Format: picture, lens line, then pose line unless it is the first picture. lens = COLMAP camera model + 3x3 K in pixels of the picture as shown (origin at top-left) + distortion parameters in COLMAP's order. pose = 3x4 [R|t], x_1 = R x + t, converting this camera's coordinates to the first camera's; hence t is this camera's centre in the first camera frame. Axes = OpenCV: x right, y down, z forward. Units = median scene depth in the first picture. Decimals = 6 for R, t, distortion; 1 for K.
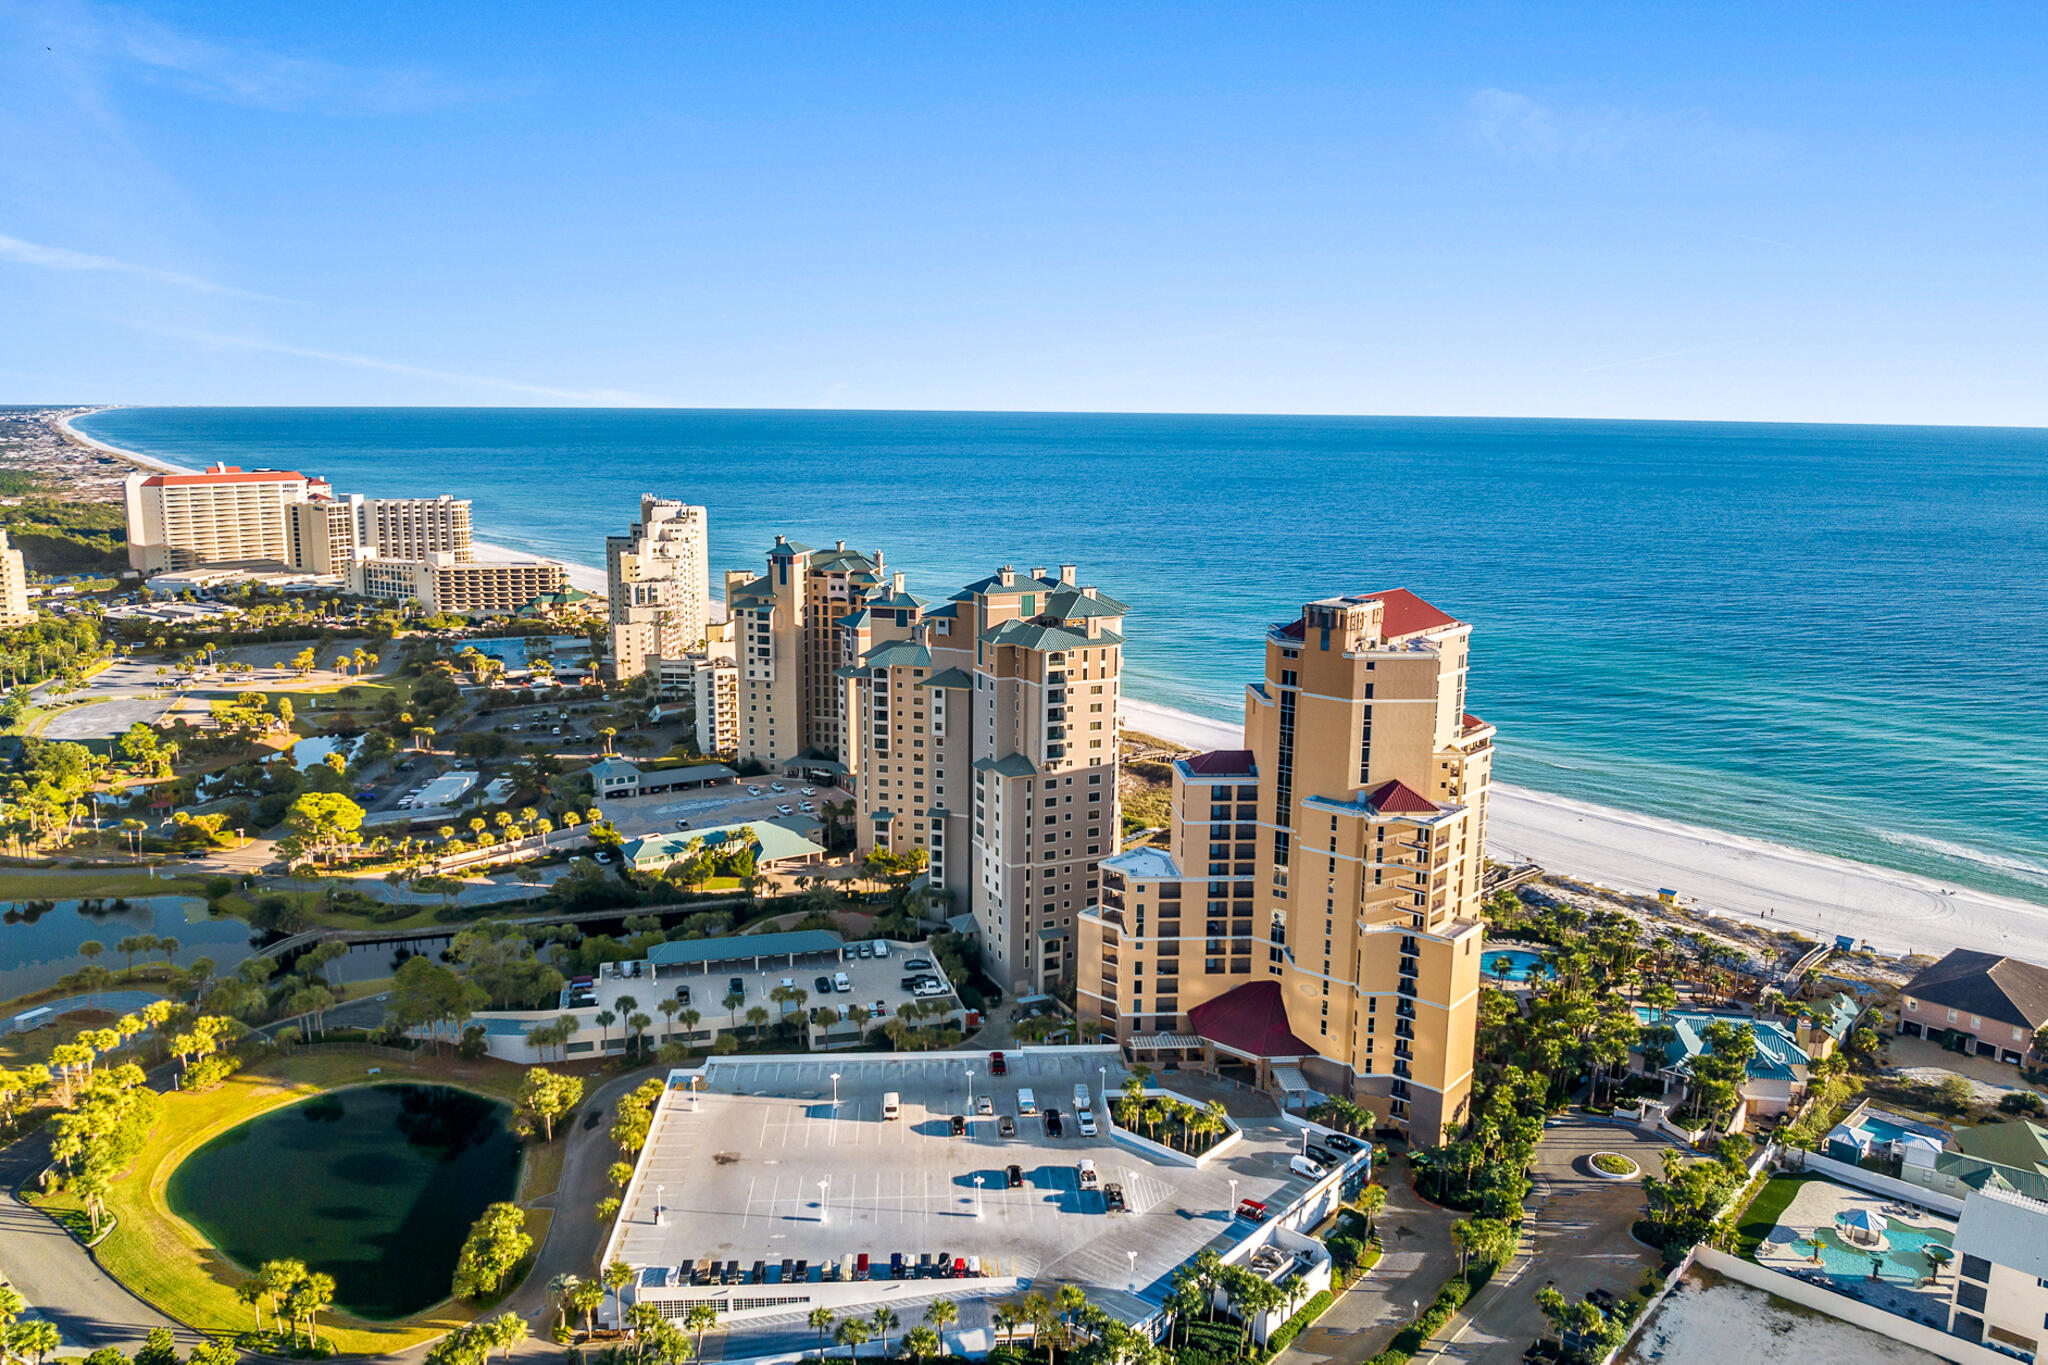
lens RADIAL K [[1613.9, 0, 1015.3], [0, 1613.9, 678.8], [0, 0, 1]] dist [-0.017159, 0.004860]
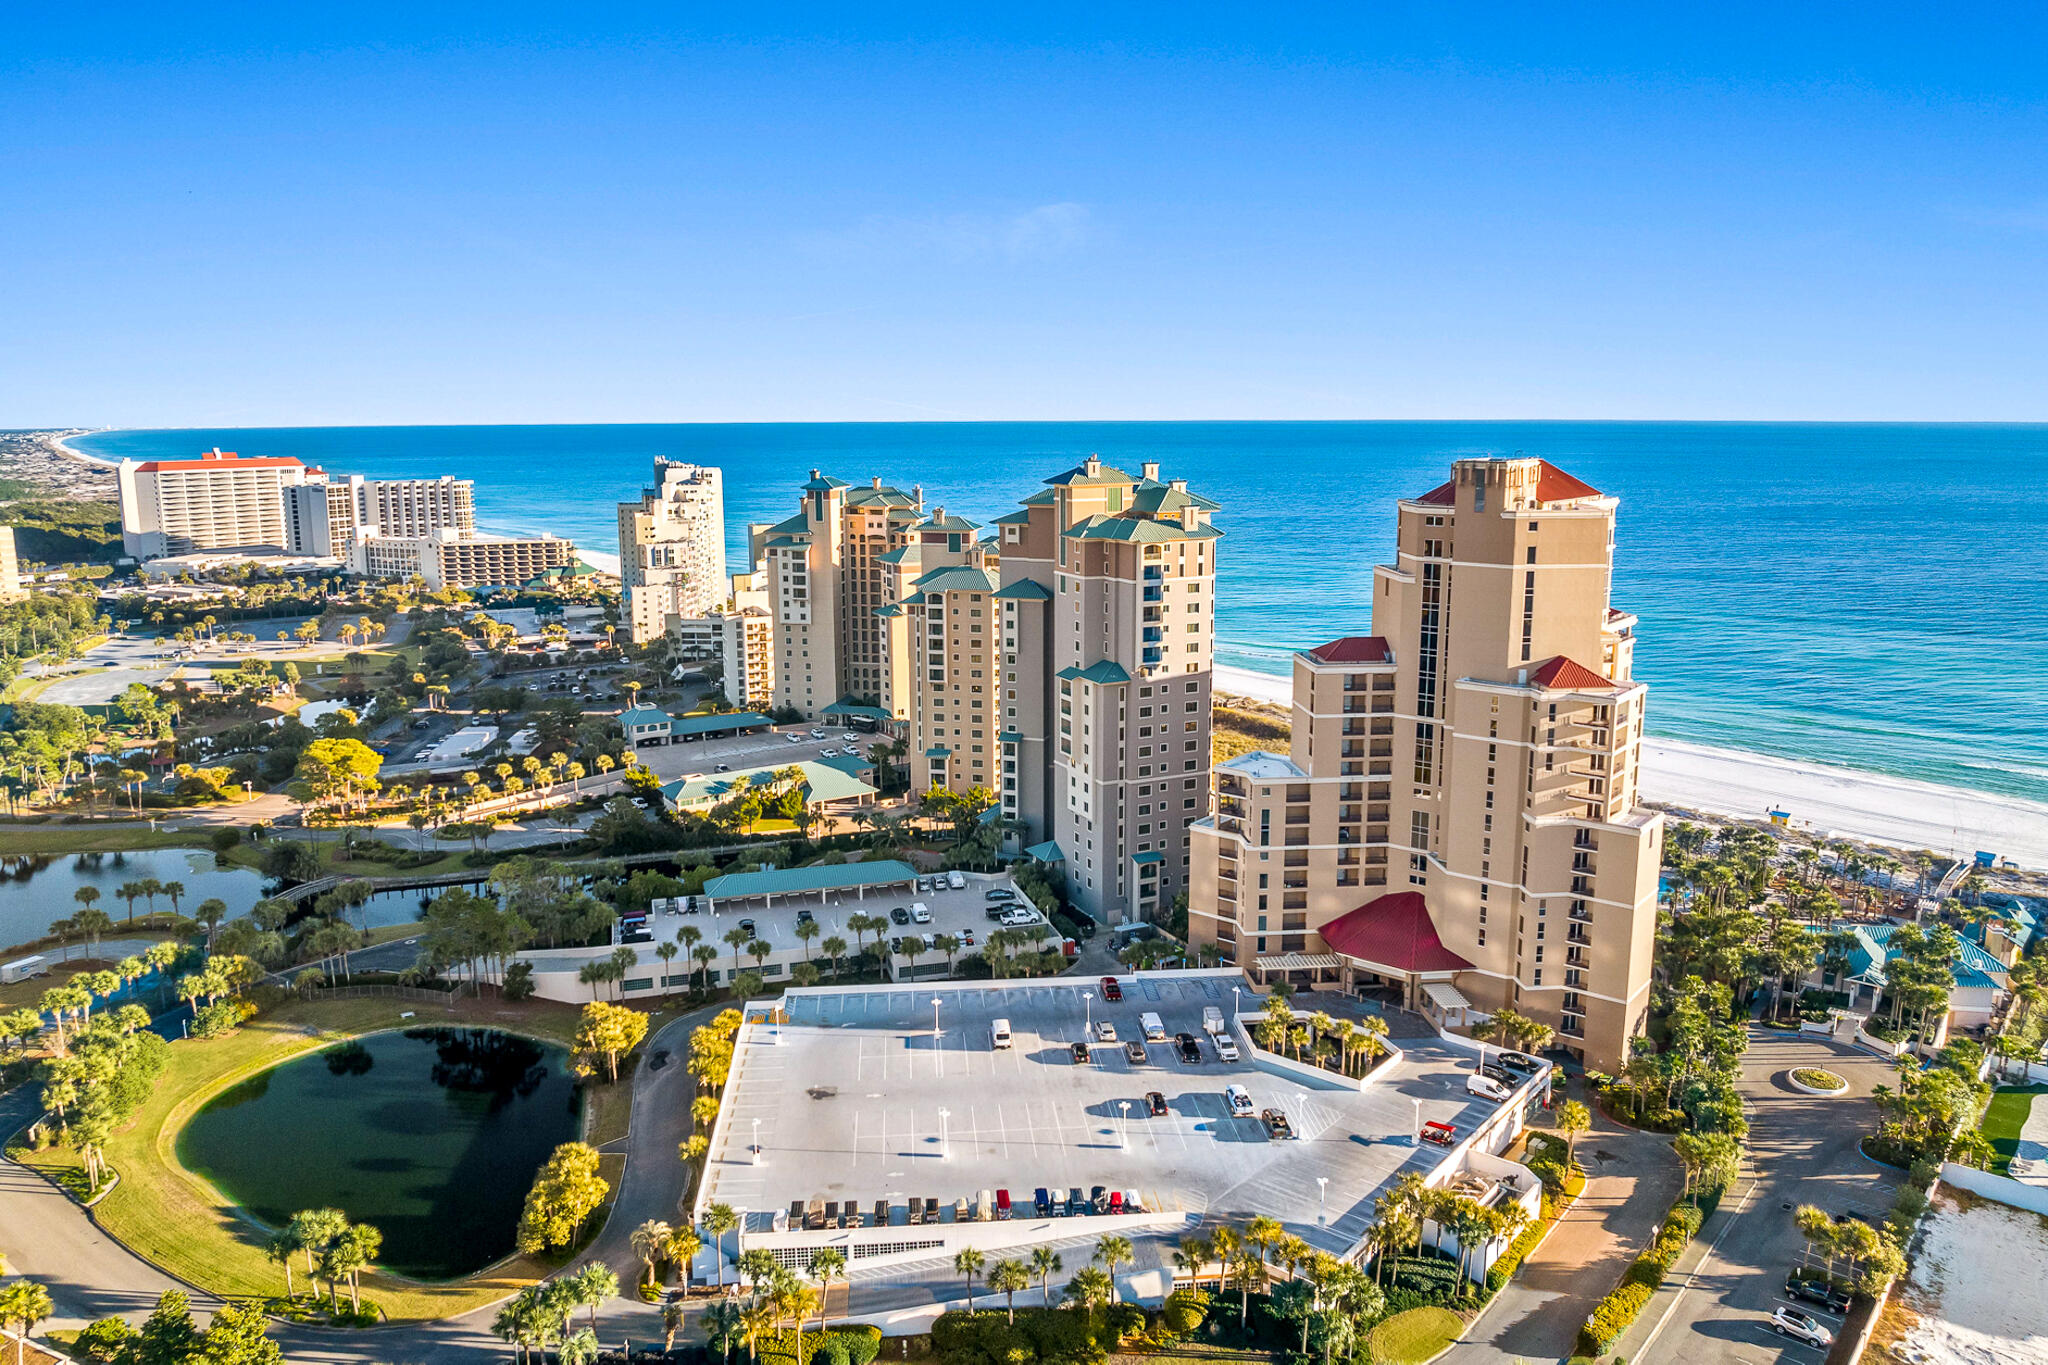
lens RADIAL K [[1548.7, 0, 1009.2], [0, 1548.7, 695.6], [0, 0, 1]] dist [-0.022487, 0.010197]
pose [[0.999723, -0.016748, 0.016548, -0.078398], [0.016774, 0.999858, -0.001420, 0.075614], [-0.016522, 0.001697, 0.999862, 0.141858]]
